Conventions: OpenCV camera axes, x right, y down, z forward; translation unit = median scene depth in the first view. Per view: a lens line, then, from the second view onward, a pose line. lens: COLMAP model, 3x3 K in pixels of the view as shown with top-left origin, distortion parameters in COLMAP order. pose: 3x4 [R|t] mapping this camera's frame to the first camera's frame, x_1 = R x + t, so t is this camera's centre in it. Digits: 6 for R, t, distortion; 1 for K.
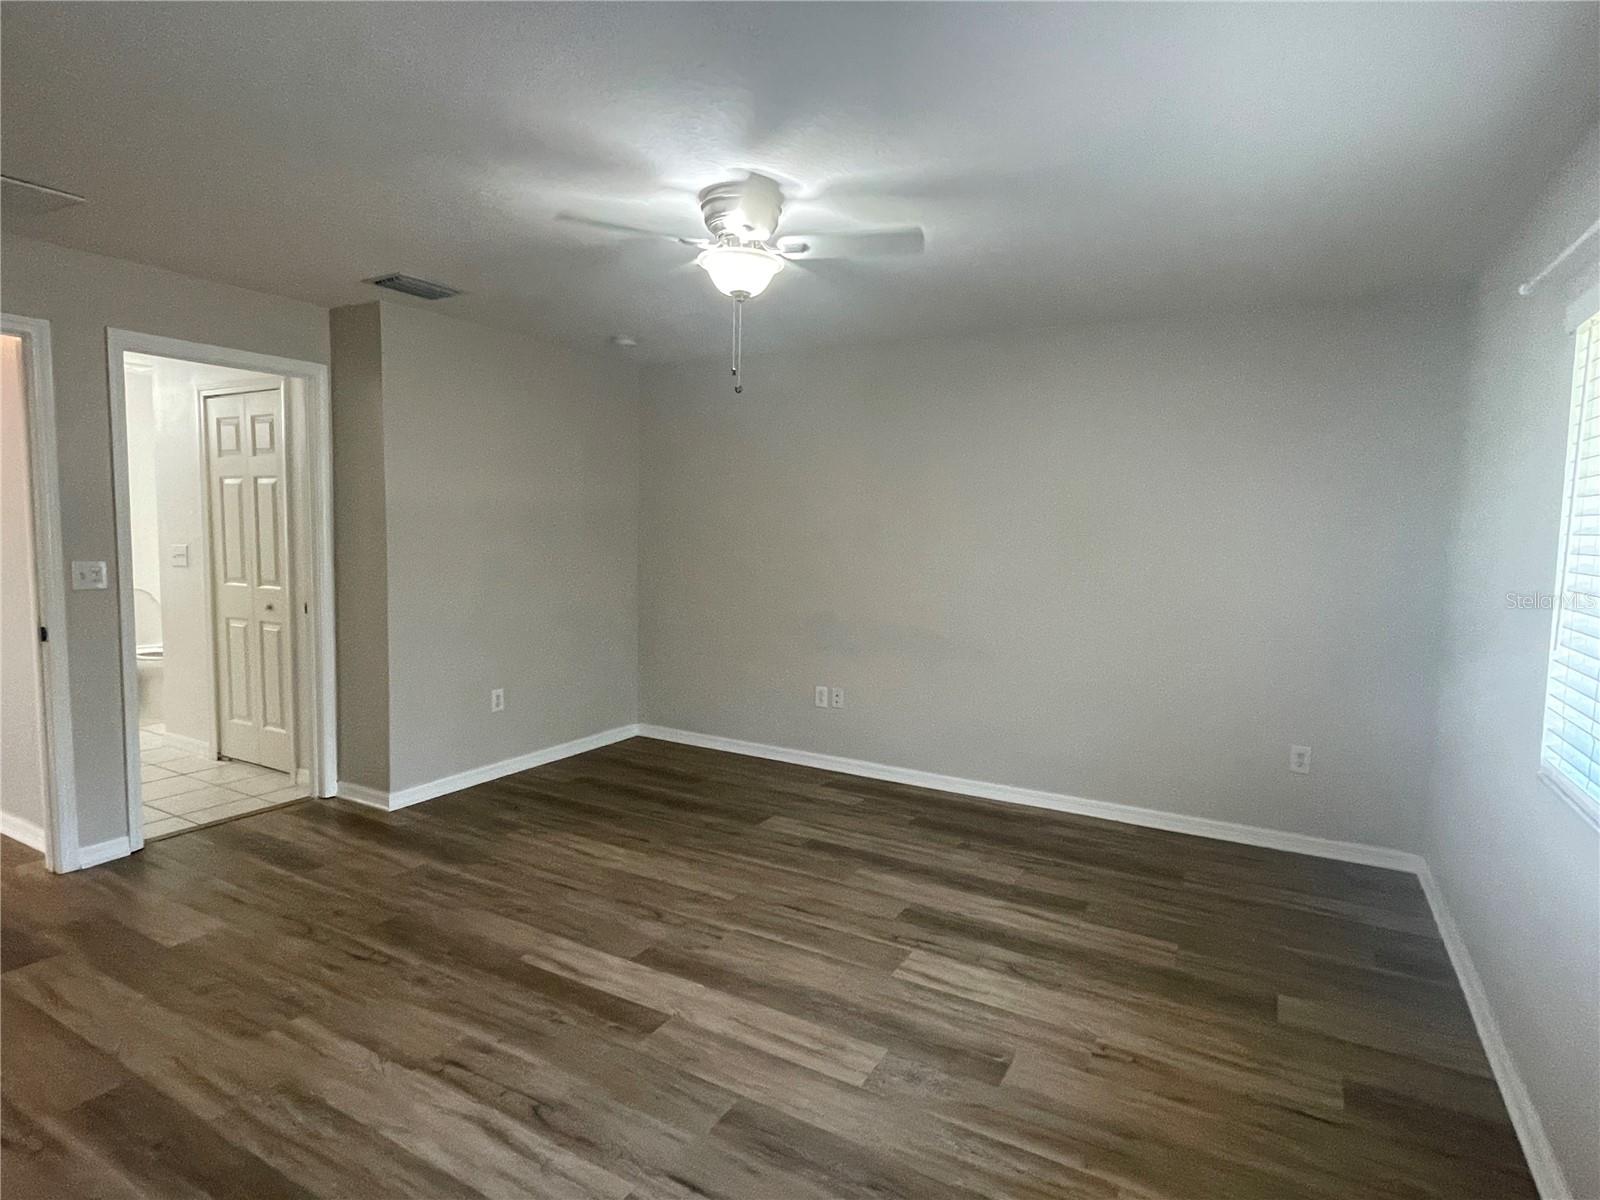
lens RADIAL K [[871.0, 0, 800.0], [0, 871.0, 600.0], [0, 0, 1]] dist [-0.006381, -0.001411]
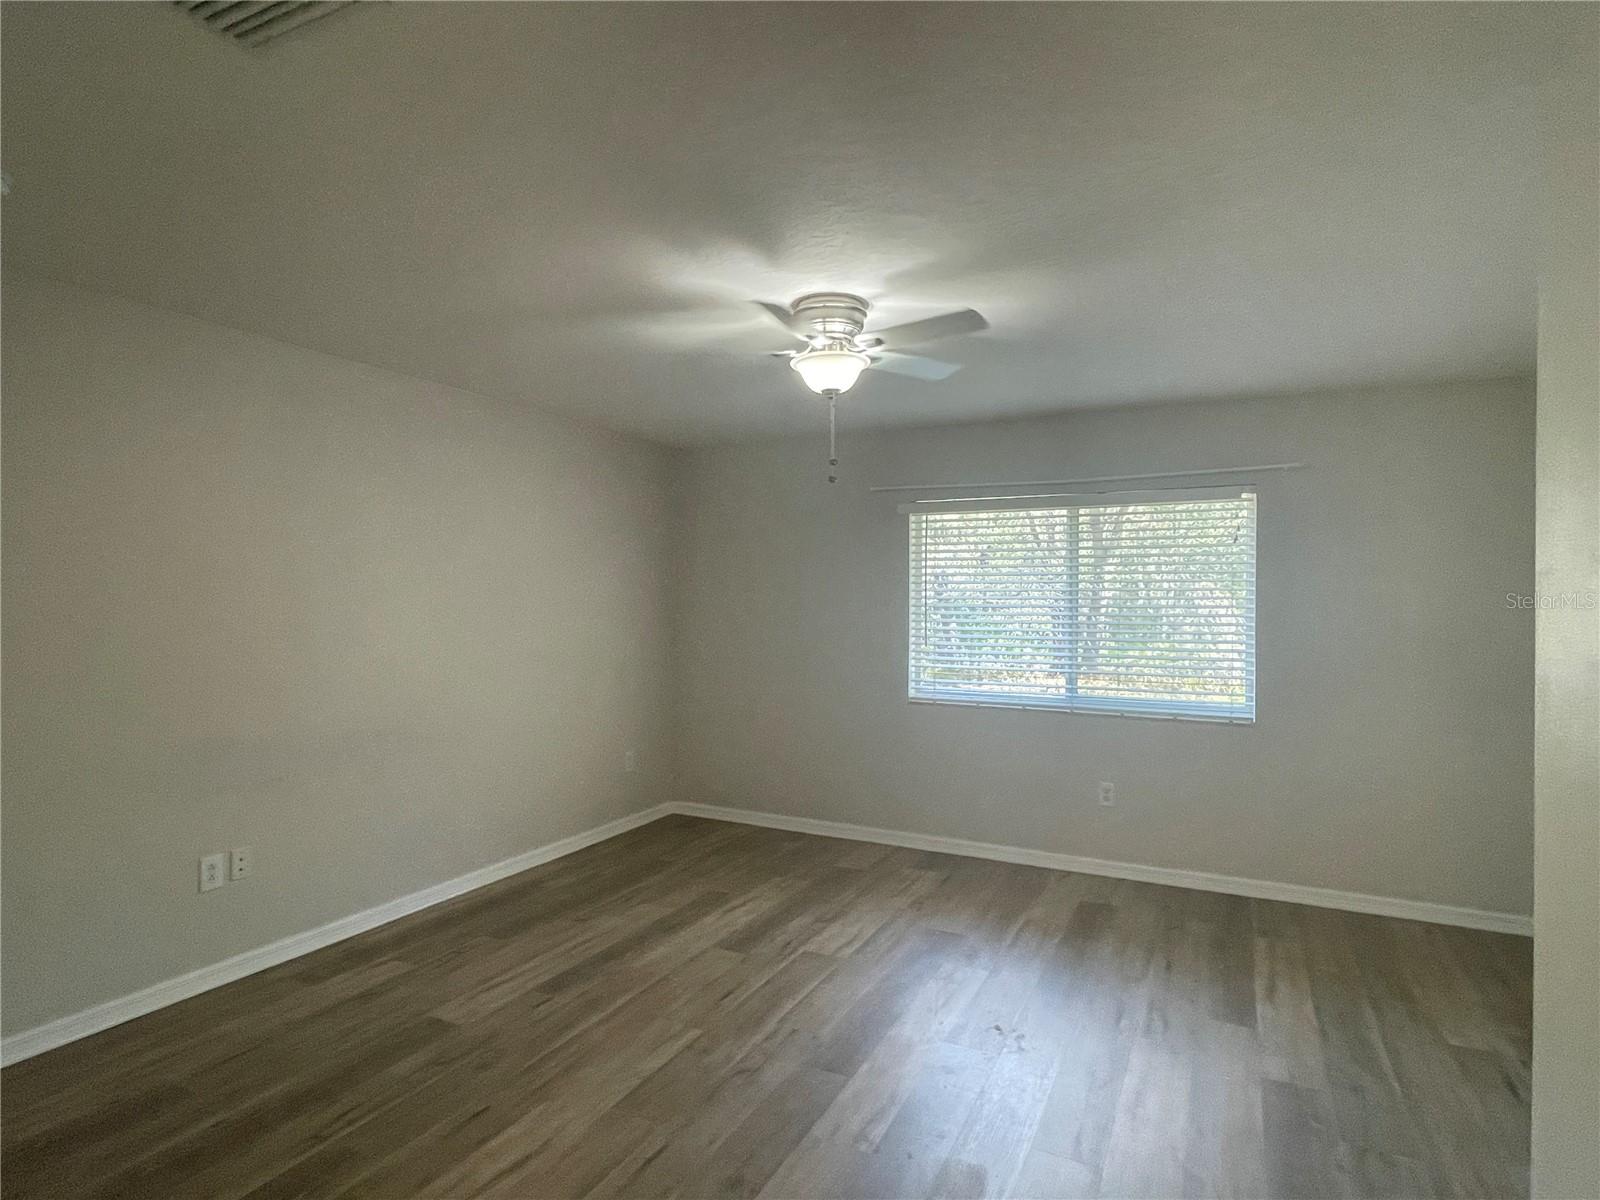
lens RADIAL K [[871.0, 0, 800.0], [0, 871.0, 600.0], [0, 0, 1]] dist [-0.006381, -0.001411]
pose [[-0.059768, -0.025407, 0.997889, -0.879144], [0.080169, 0.996325, 0.030169, -0.097958], [-0.994988, 0.081803, -0.057512, 0.851869]]
